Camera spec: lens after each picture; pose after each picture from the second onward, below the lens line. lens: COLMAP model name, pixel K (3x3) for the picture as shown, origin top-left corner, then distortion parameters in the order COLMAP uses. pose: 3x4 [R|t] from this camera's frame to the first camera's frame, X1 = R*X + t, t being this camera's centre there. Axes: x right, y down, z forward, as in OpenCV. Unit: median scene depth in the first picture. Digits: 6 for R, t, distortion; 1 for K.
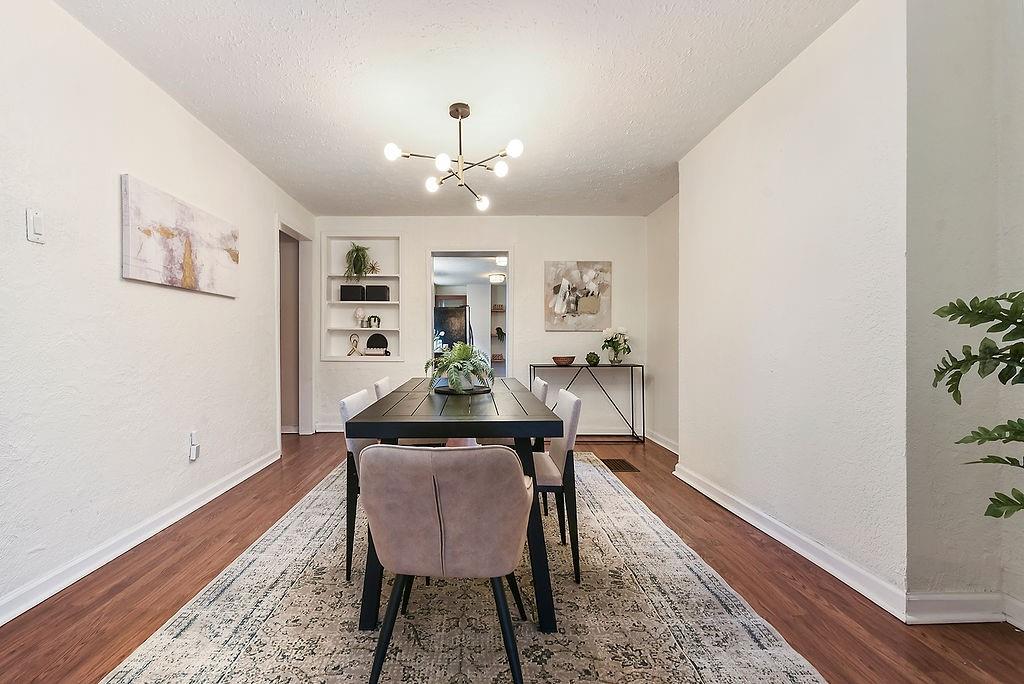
lens RADIAL K [[417.9, 0, 491.1], [0, 417.9, 341.3], [0, 0, 1]] dist [0.005474, -0.000926]
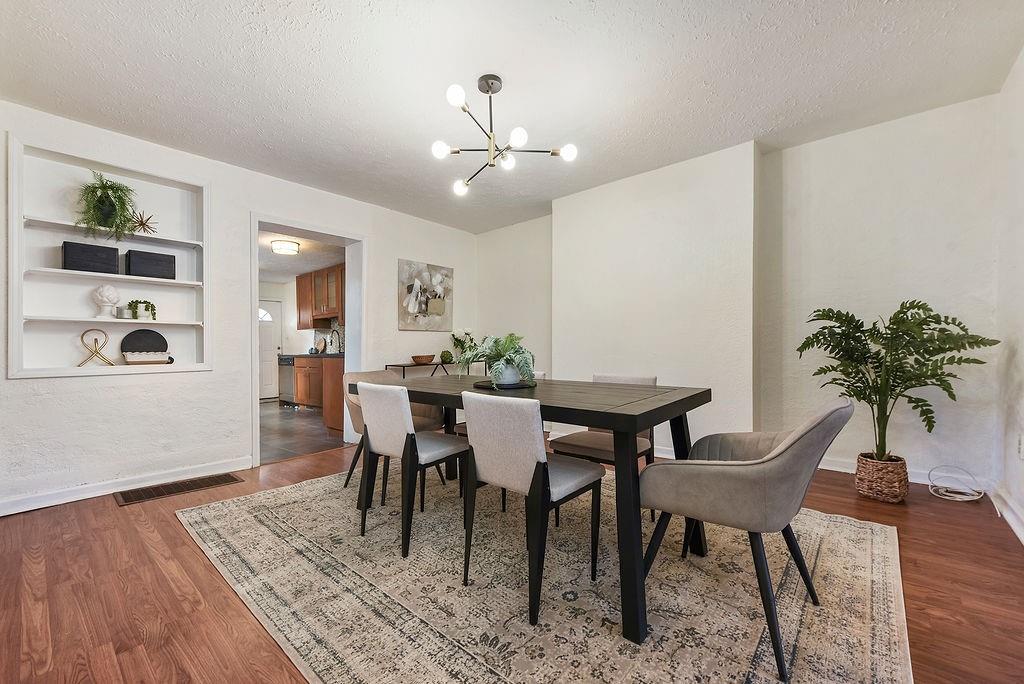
lens RADIAL K [[378.9, 0, 510.6], [0, 378.9, 344.6], [0, 0, 1]] dist [0.000297, -0.000056]
pose [[0.655129, -0.007135, 0.755483, -0.383994], [0.013884, 0.999900, -0.002597, 0.015714], [-0.755389, 0.012190, 0.655163, 0.233146]]
